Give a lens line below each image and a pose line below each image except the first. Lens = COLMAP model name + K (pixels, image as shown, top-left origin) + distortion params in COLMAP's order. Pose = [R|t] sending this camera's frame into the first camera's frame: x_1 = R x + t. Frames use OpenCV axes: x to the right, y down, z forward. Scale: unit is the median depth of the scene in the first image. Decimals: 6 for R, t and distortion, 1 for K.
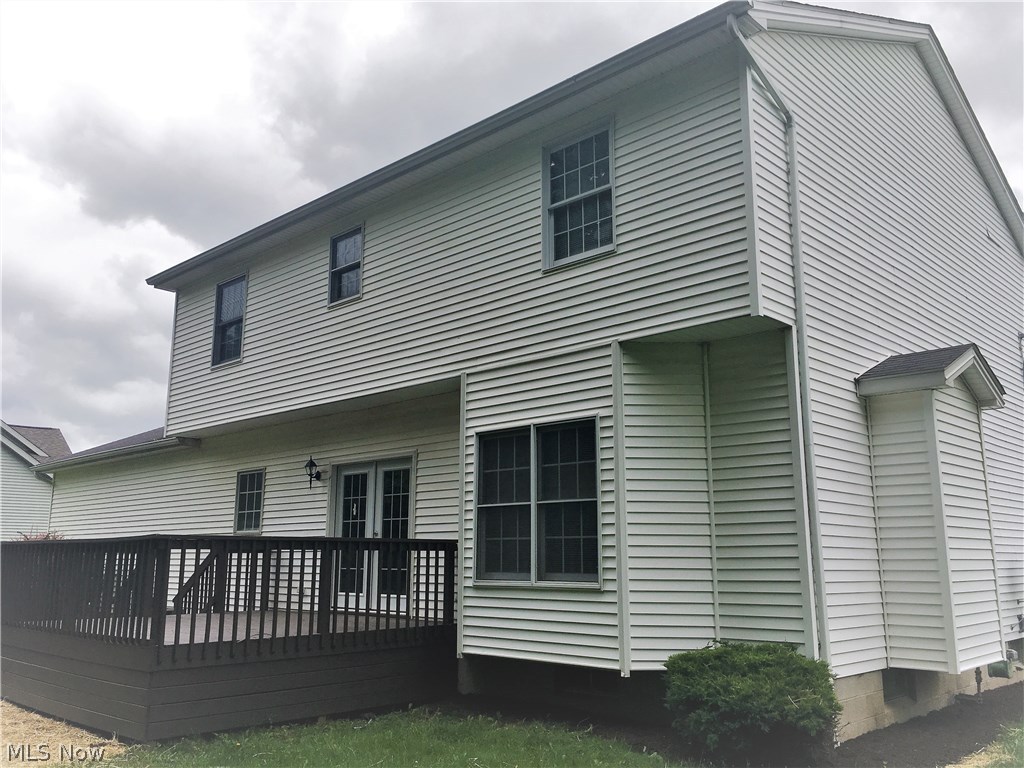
lens RADIAL K [[868.3, 0, 512.0], [0, 868.3, 384.0], [0, 0, 1]] dist [0.055564, -0.063435]
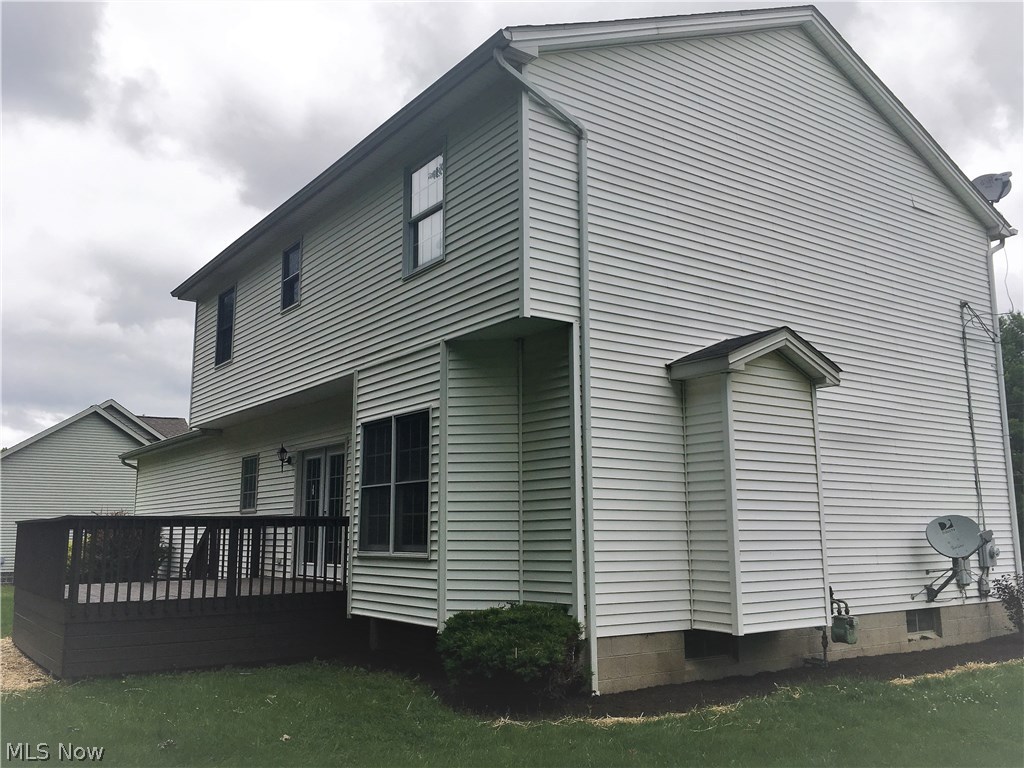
lens RADIAL K [[875.5, 0, 512.0], [0, 875.5, 384.0], [0, 0, 1]] dist [0.032492, -0.003576]
pose [[0.982688, -0.035983, -0.181741, 0.375414], [0.041507, 0.998782, 0.026679, -0.018233], [0.180560, -0.033761, 0.982984, -0.095716]]
